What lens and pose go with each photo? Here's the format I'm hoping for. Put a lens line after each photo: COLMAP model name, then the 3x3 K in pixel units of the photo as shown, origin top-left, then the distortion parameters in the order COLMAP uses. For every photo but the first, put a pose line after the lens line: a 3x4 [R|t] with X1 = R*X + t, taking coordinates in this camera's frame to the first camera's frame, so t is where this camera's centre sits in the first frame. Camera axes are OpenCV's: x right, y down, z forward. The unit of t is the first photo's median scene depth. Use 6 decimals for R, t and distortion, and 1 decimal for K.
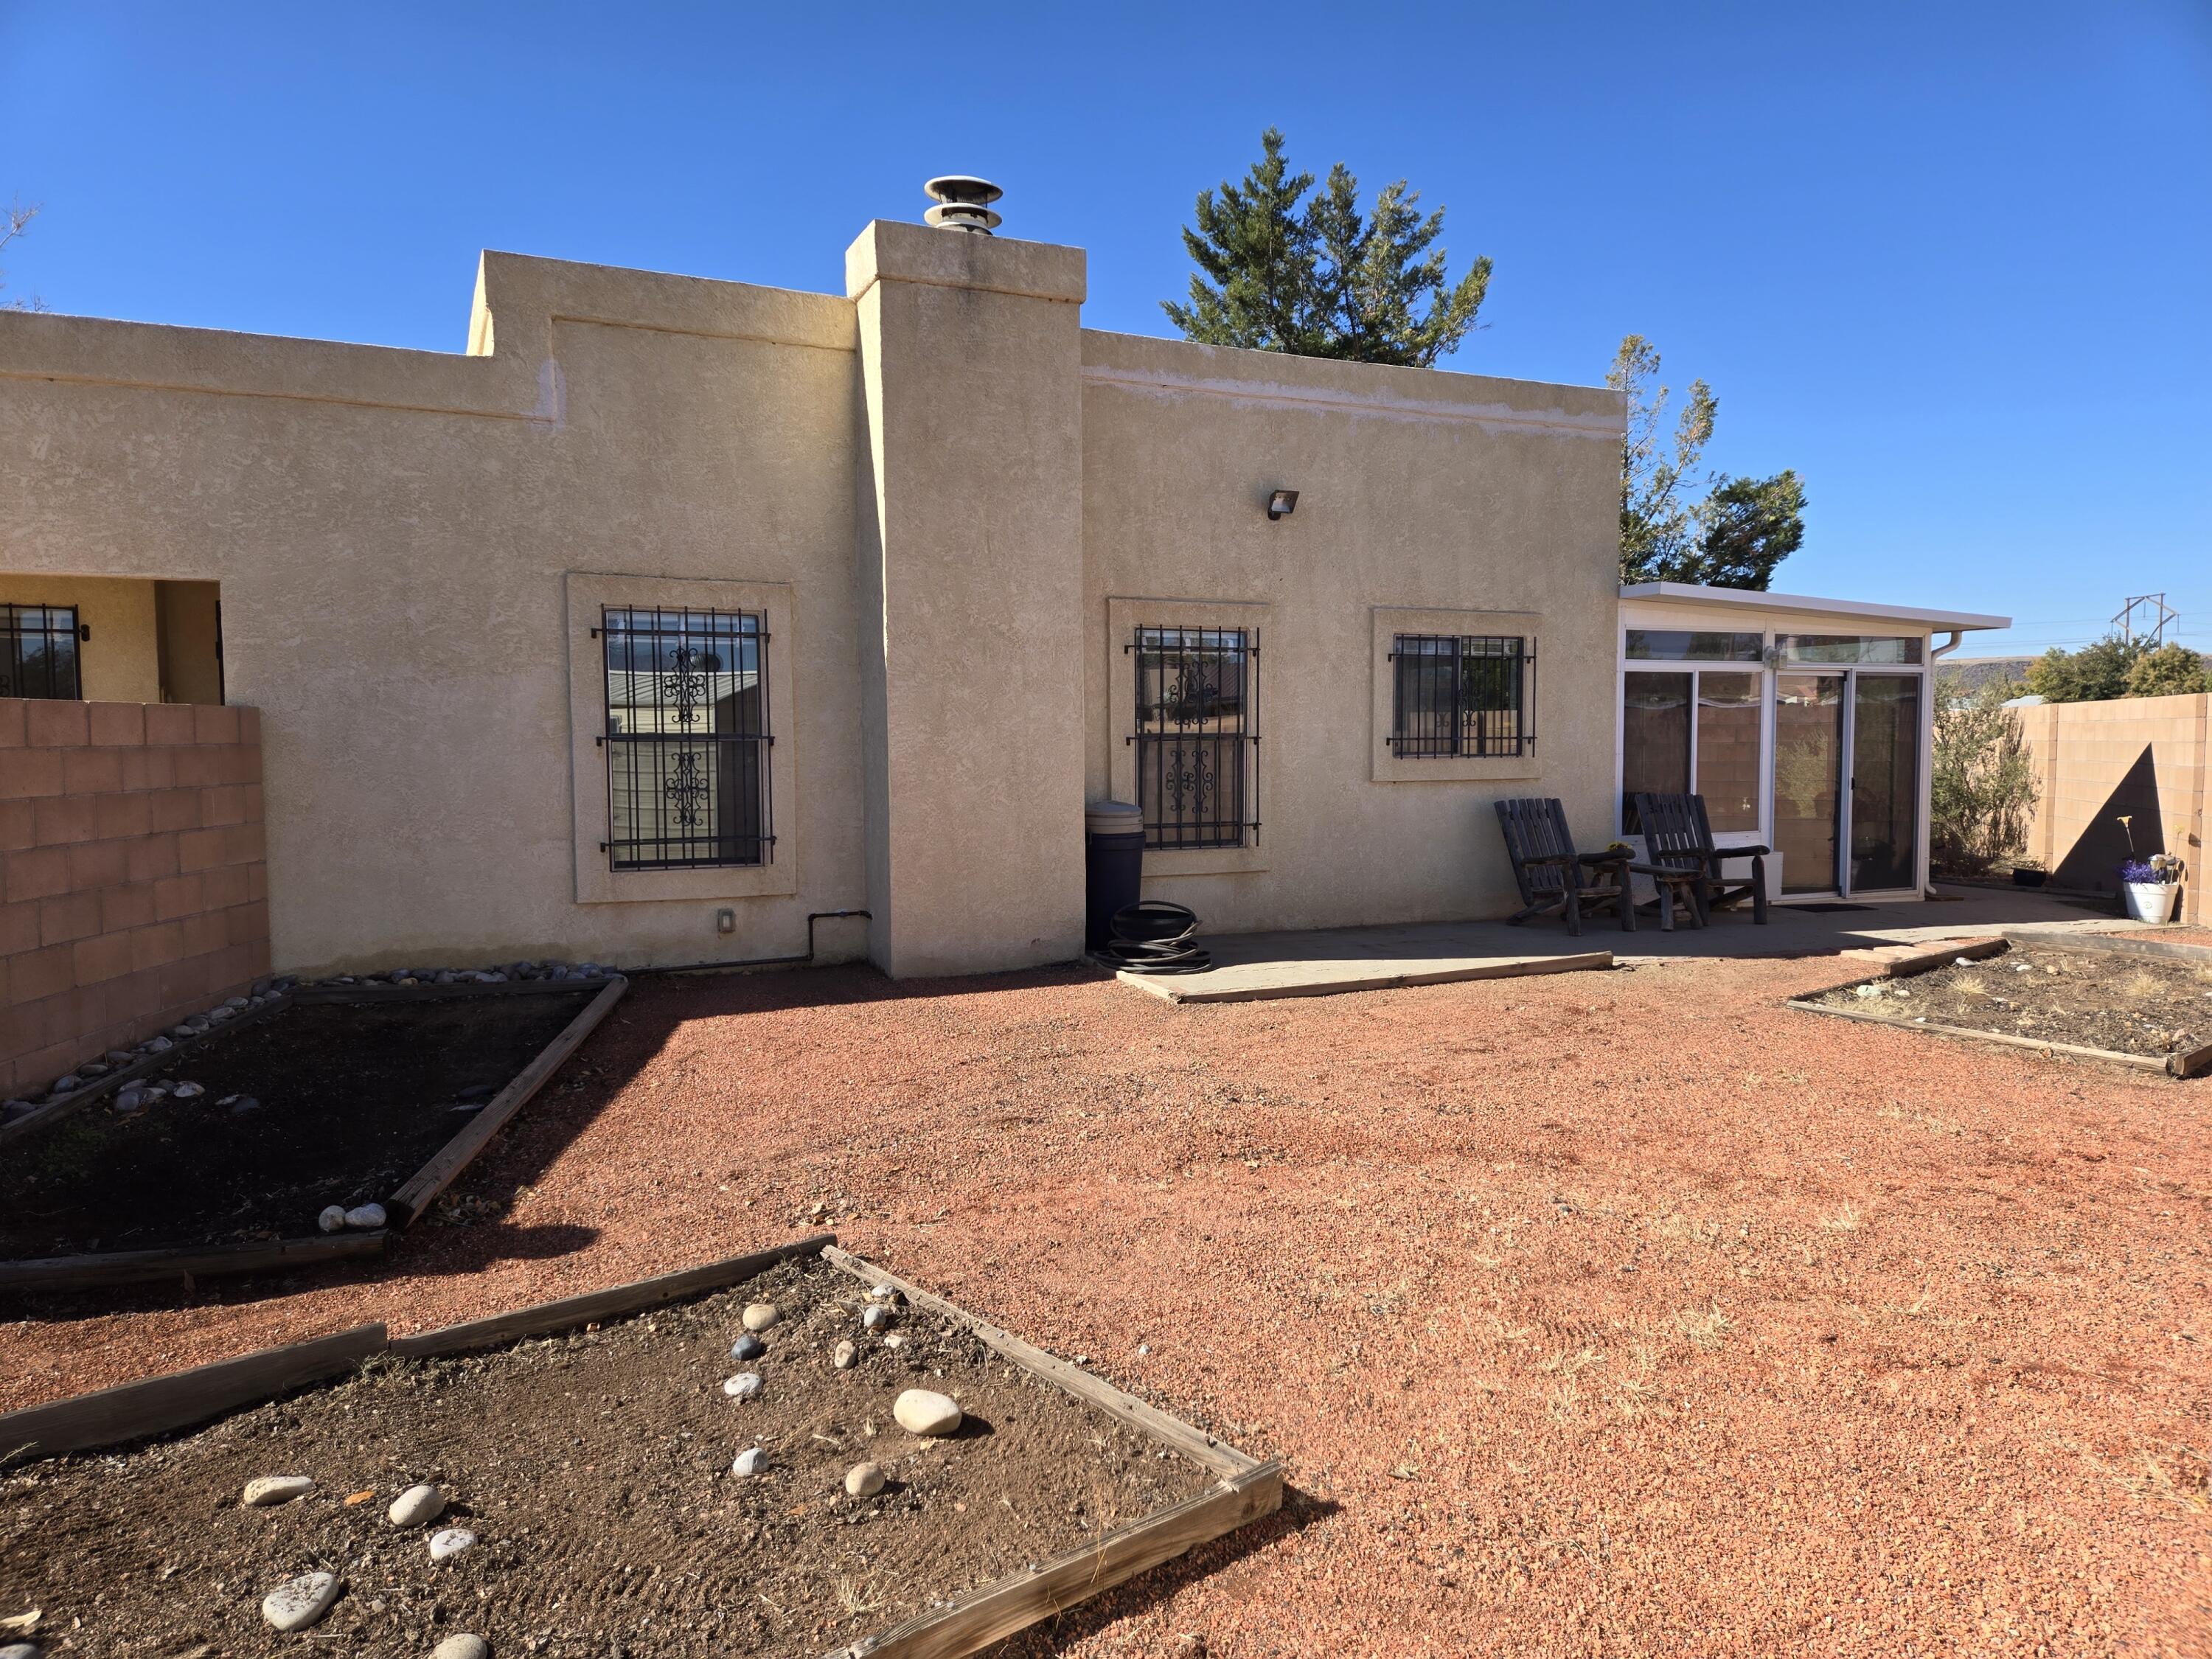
lens RADIAL K [[1470.9, 0, 1105.6], [0, 1470.9, 830.8], [0, 0, 1]] dist [0.087065, -0.074408]
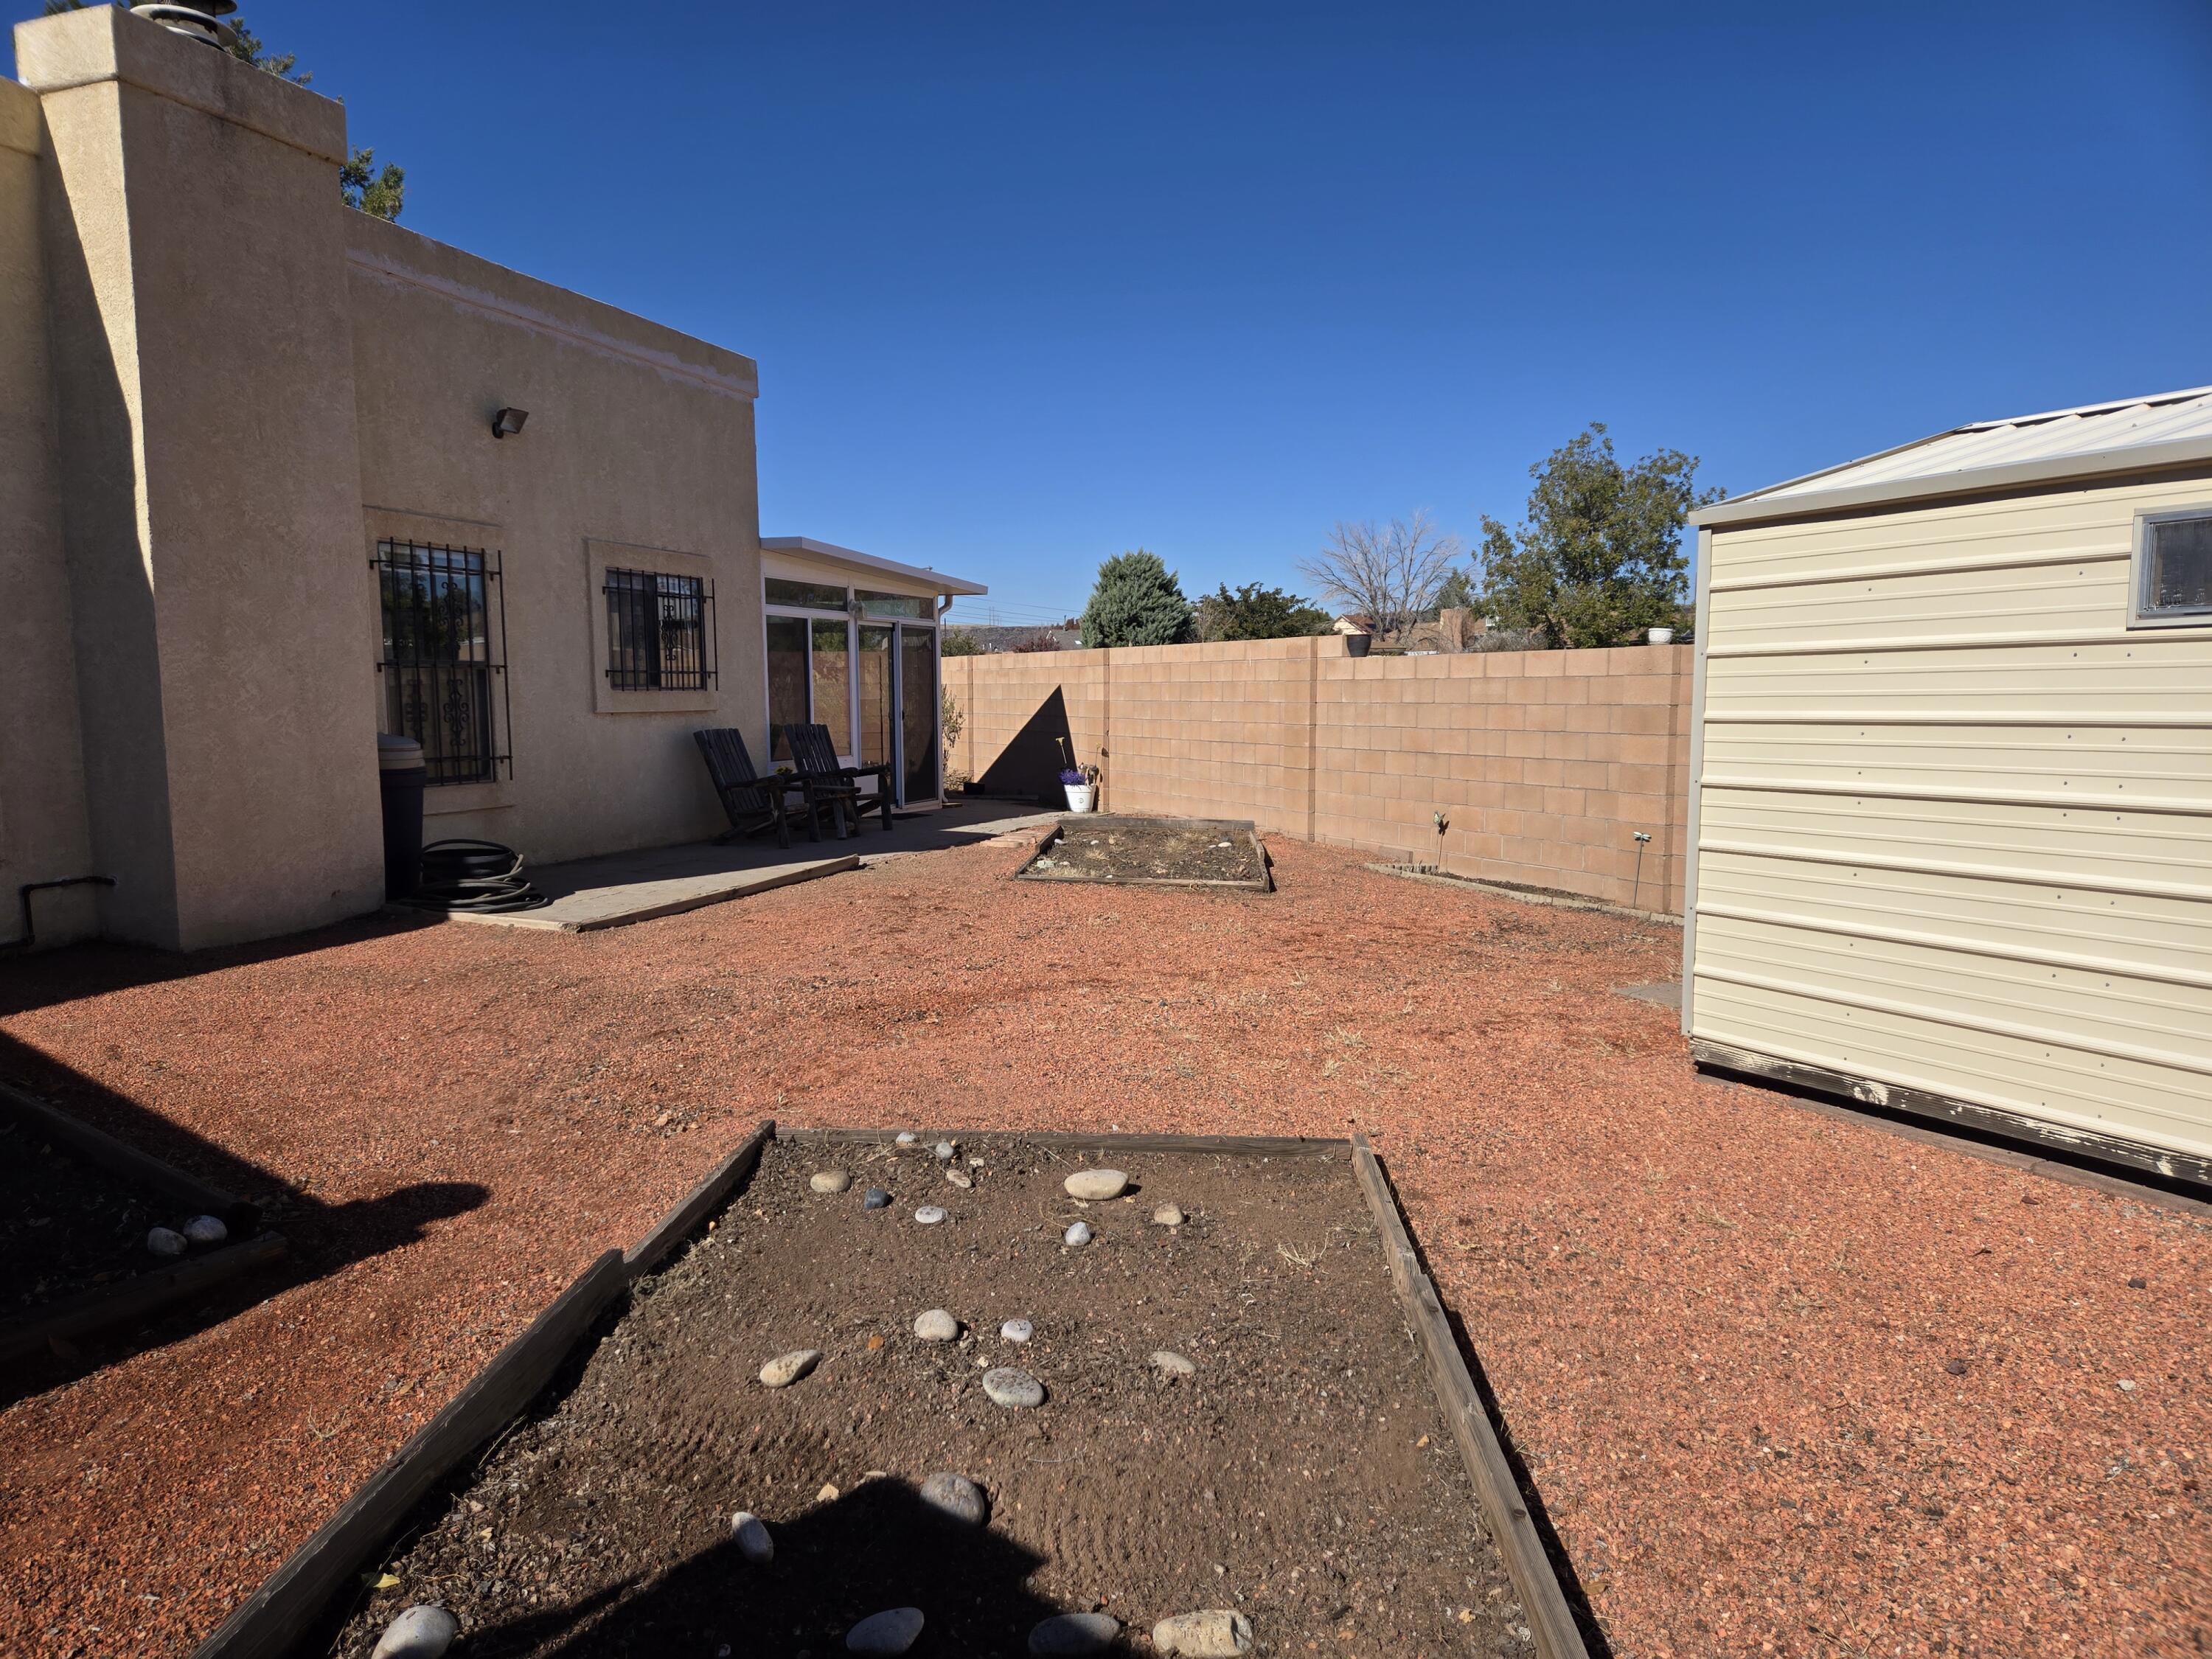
lens RADIAL K [[1470.9, 0, 1086.1], [0, 1470.9, 841.7], [0, 0, 1]] dist [0.087065, -0.074408]
pose [[0.703498, -0.072031, 0.707037, -0.381806], [0.044302, 0.997360, 0.057529, 0.013423], [-0.709315, -0.009148, 0.704832, 0.055333]]
